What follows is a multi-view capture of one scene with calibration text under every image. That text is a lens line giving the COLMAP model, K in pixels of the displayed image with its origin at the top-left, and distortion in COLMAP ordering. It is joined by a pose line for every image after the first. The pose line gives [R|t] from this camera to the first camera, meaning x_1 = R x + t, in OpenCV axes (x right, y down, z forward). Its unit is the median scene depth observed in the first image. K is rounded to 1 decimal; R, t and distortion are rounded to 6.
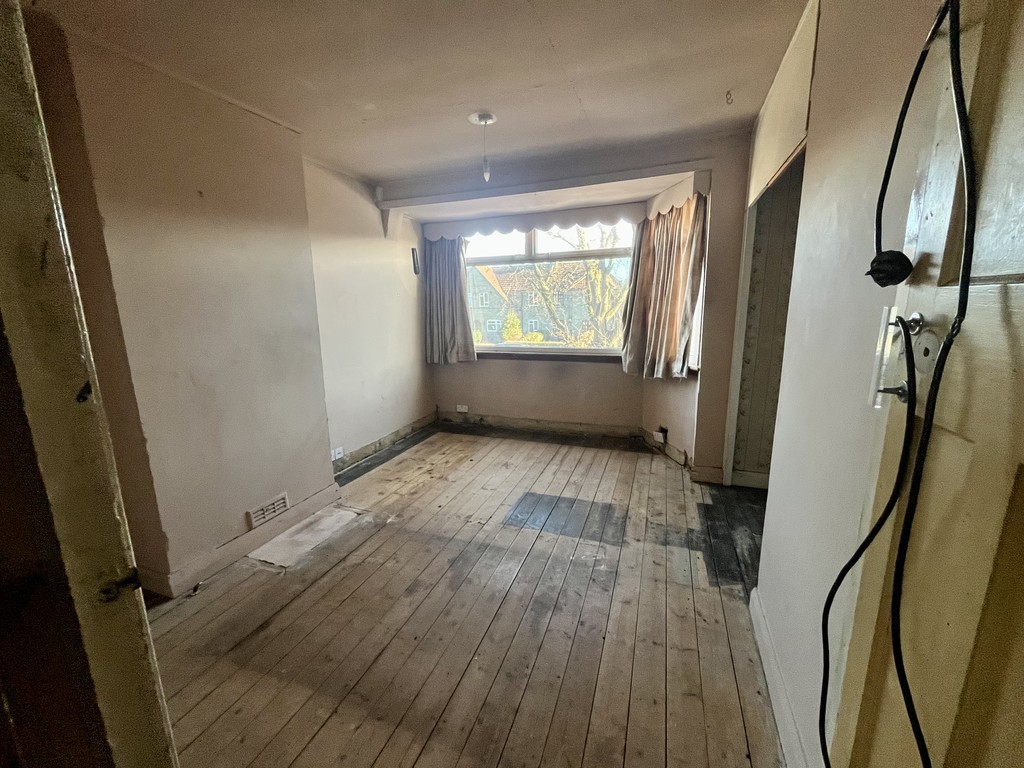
lens RADIAL K [[411.6, 0, 511.3], [0, 411.6, 383.0], [0, 0, 1]] dist [-0.002326, -0.000475]
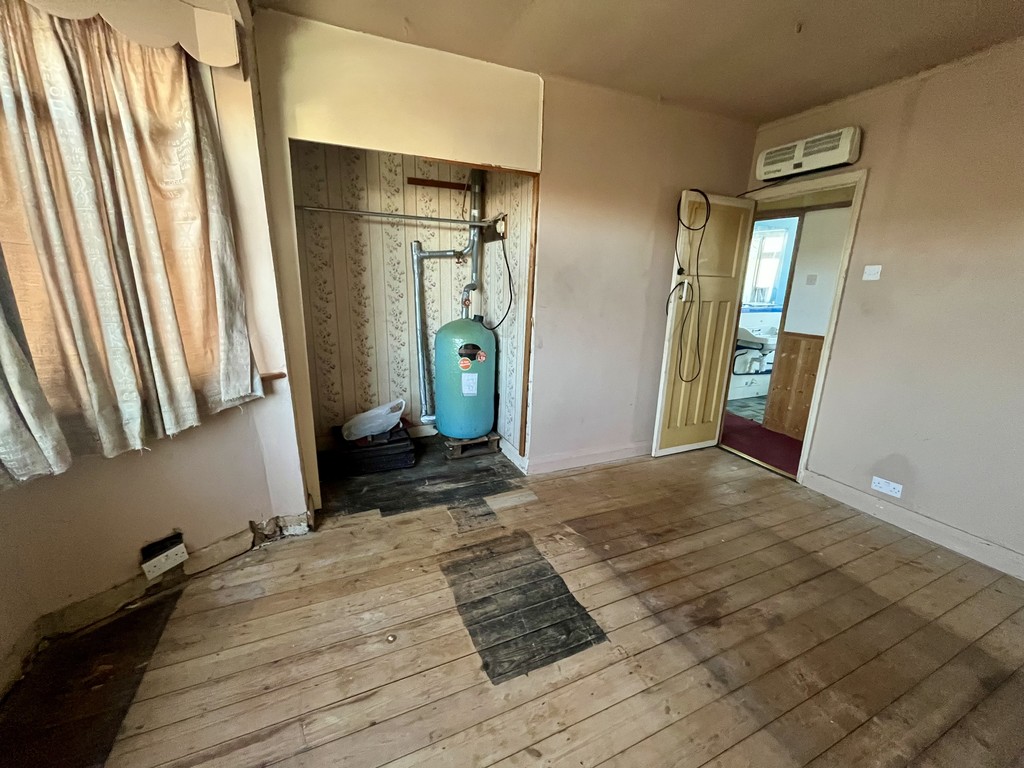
lens RADIAL K [[411.6, 0, 511.3], [0, 411.6, 383.0], [0, 0, 1]] dist [-0.002326, -0.000475]
pose [[-0.700433, -0.170920, 0.692950, -0.195796], [0.125879, 0.926097, 0.355666, -0.167304], [-0.702529, 0.336348, -0.627154, 0.946942]]
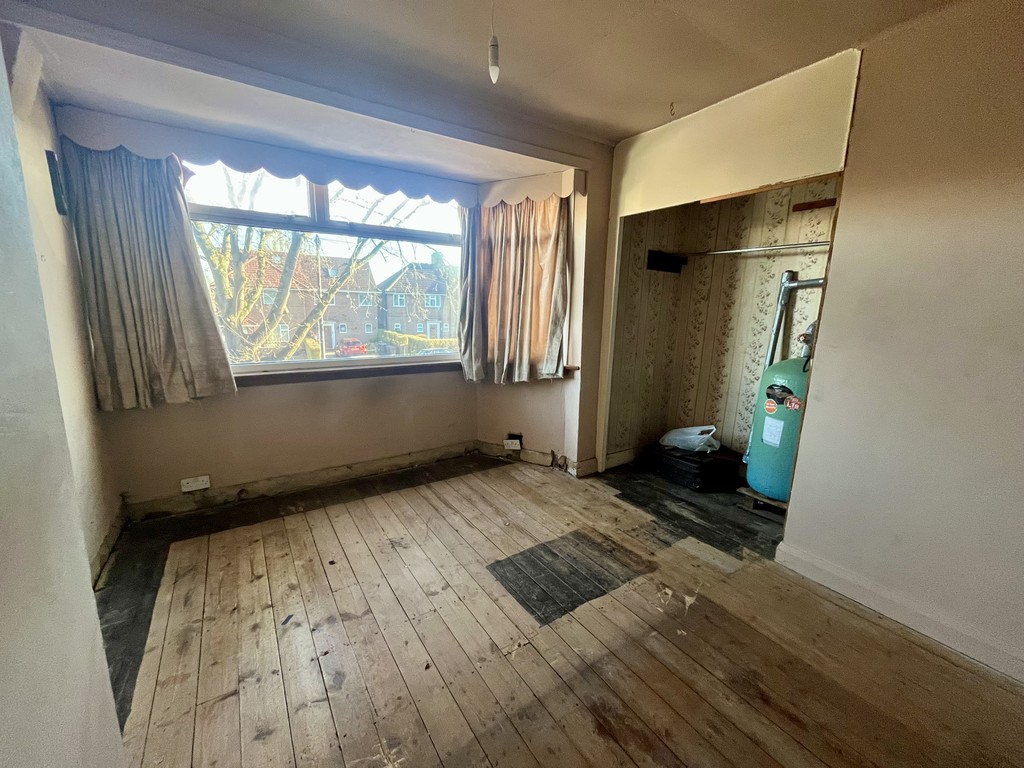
lens RADIAL K [[411.6, 0, 511.3], [0, 411.6, 383.0], [0, 0, 1]] dist [-0.002326, -0.000475]
pose [[0.583600, -0.121404, 0.802915, -0.377113], [0.123664, 0.990516, 0.059884, -0.063890], [-0.802569, 0.064344, 0.593079, 0.436068]]
